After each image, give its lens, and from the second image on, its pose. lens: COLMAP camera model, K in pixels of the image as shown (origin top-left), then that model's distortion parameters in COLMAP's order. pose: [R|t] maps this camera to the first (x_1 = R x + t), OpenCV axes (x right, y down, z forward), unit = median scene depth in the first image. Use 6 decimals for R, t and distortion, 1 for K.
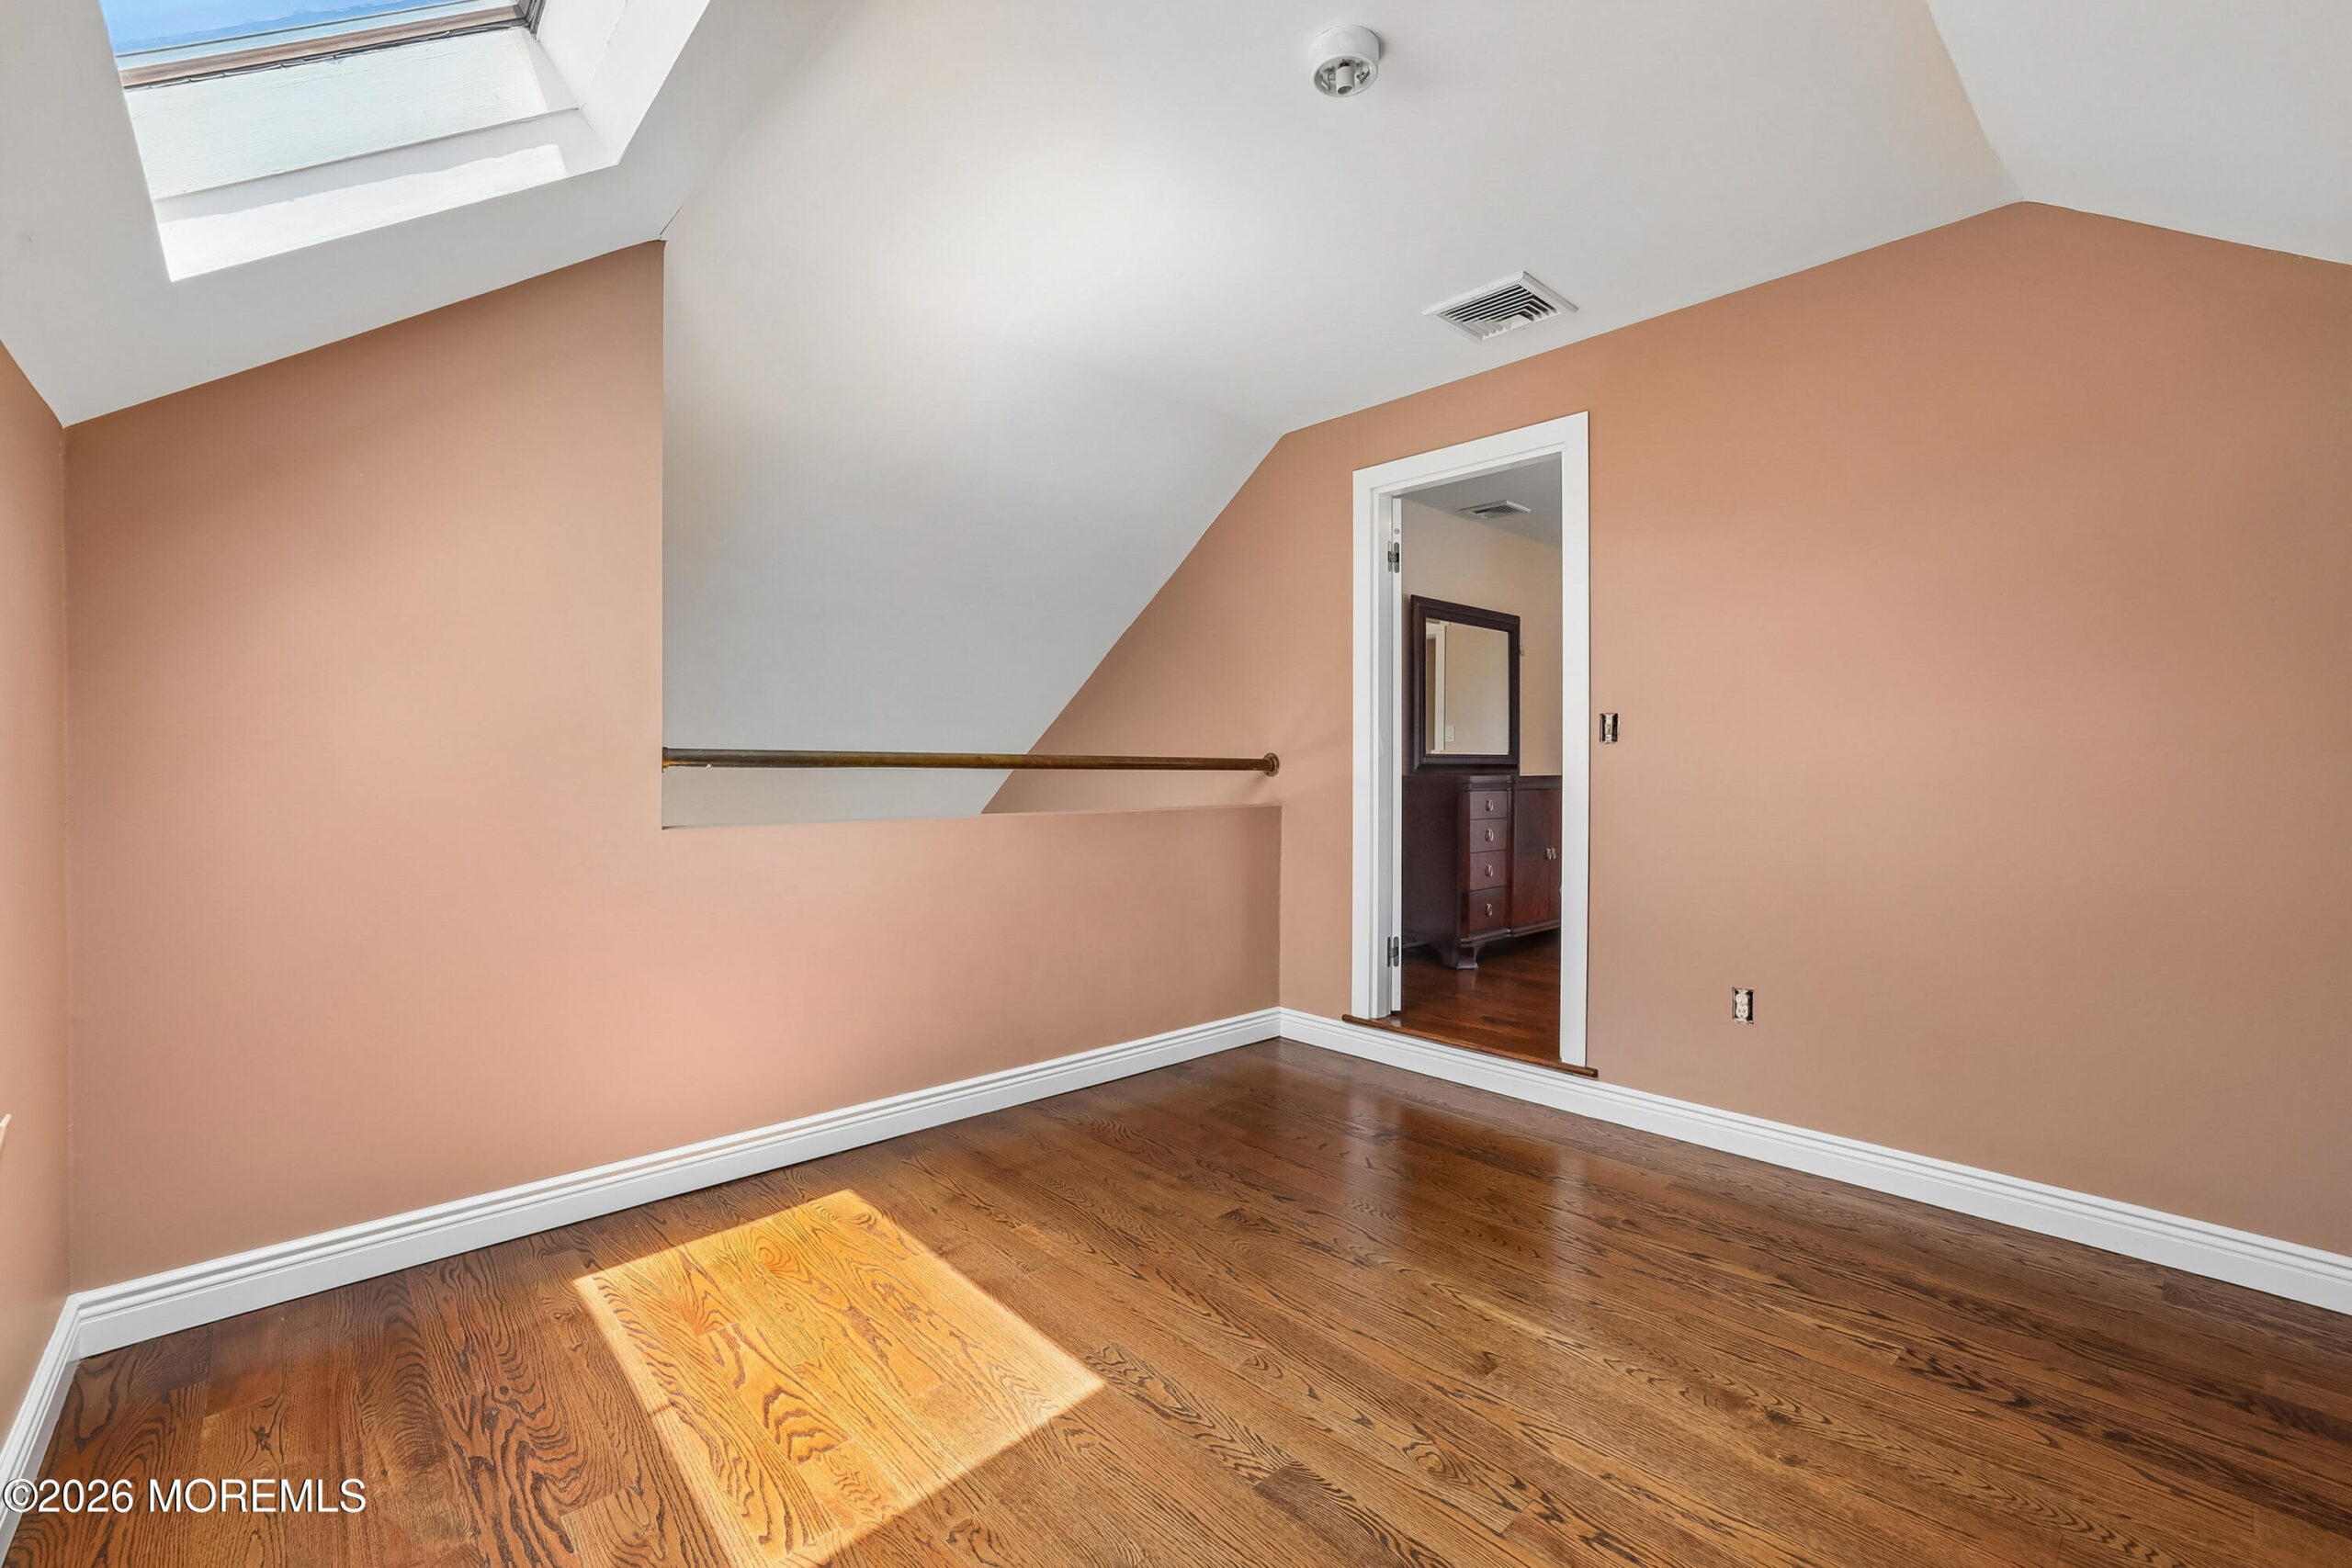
lens RADIAL K [[1016.1, 0, 1172.1], [0, 1016.1, 777.7], [0, 0, 1]] dist [-0.036703, 0.009576]
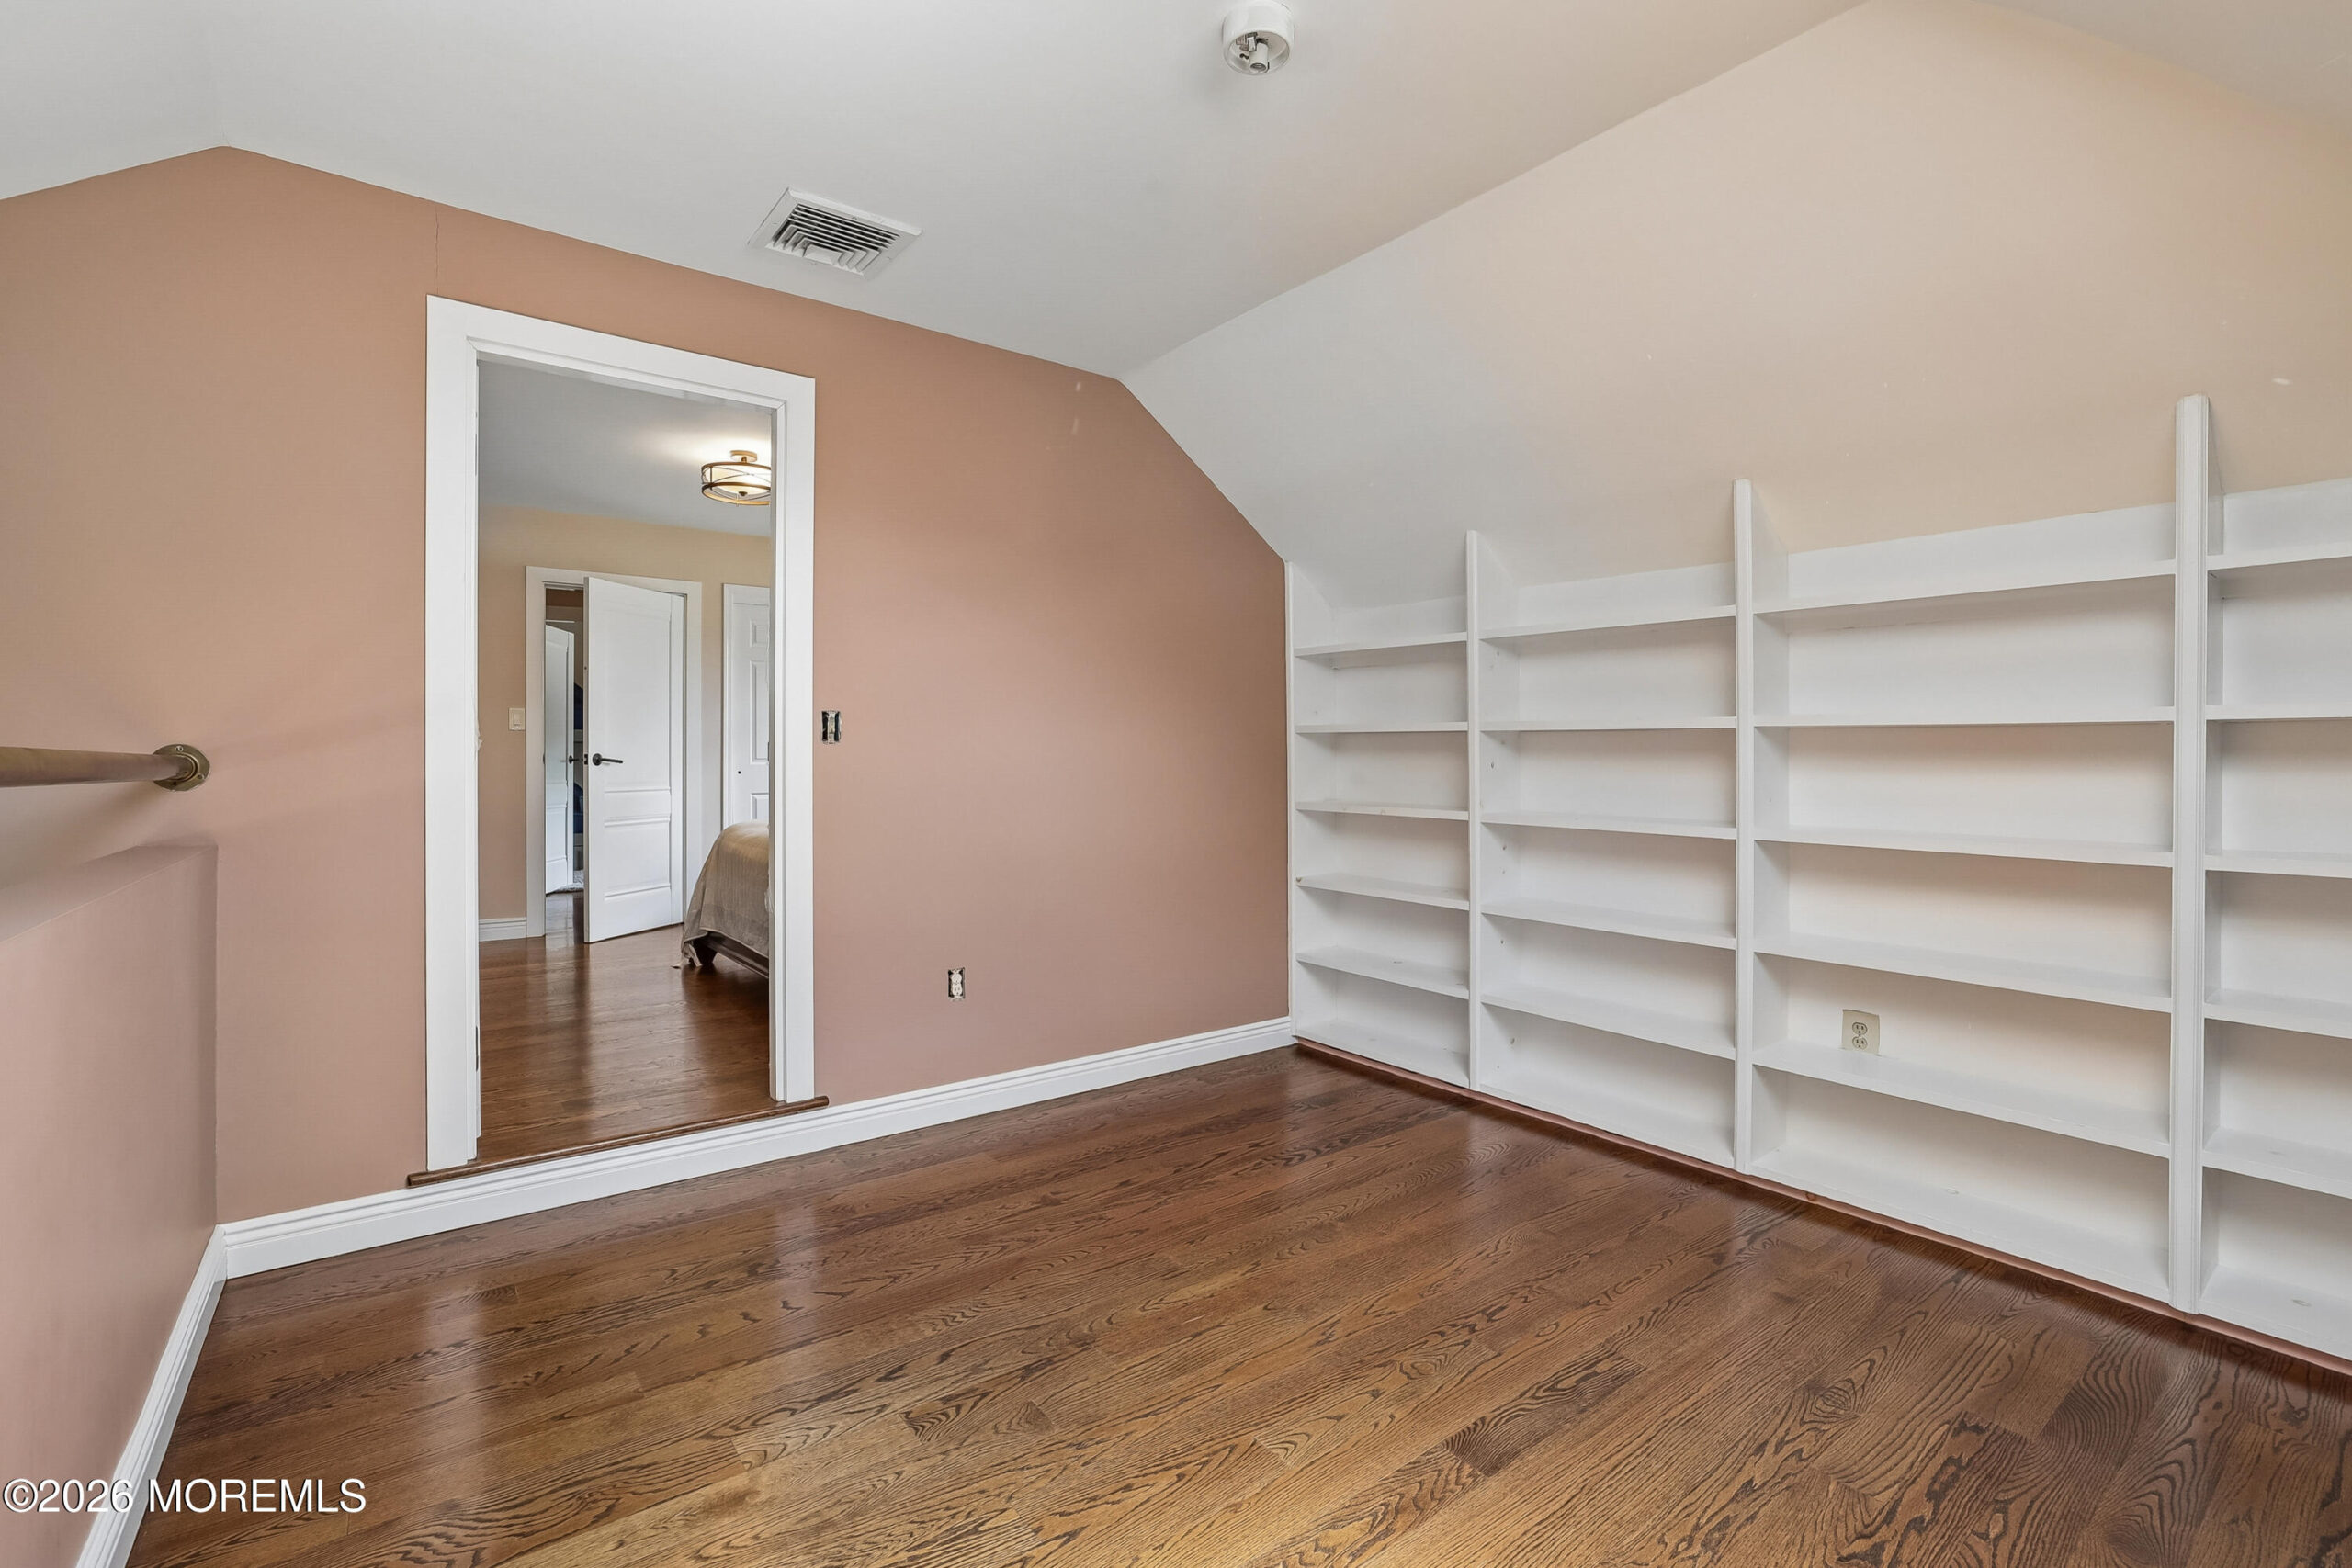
lens RADIAL K [[1016.1, 0, 1176.3], [0, 1016.1, 768.9], [0, 0, 1]] dist [-0.036703, 0.009576]
pose [[0.092182, -0.007353, 0.995715, -0.514009], [0.011304, 0.999916, 0.006338, -0.013512], [-0.995678, 0.010671, 0.092257, 0.649584]]
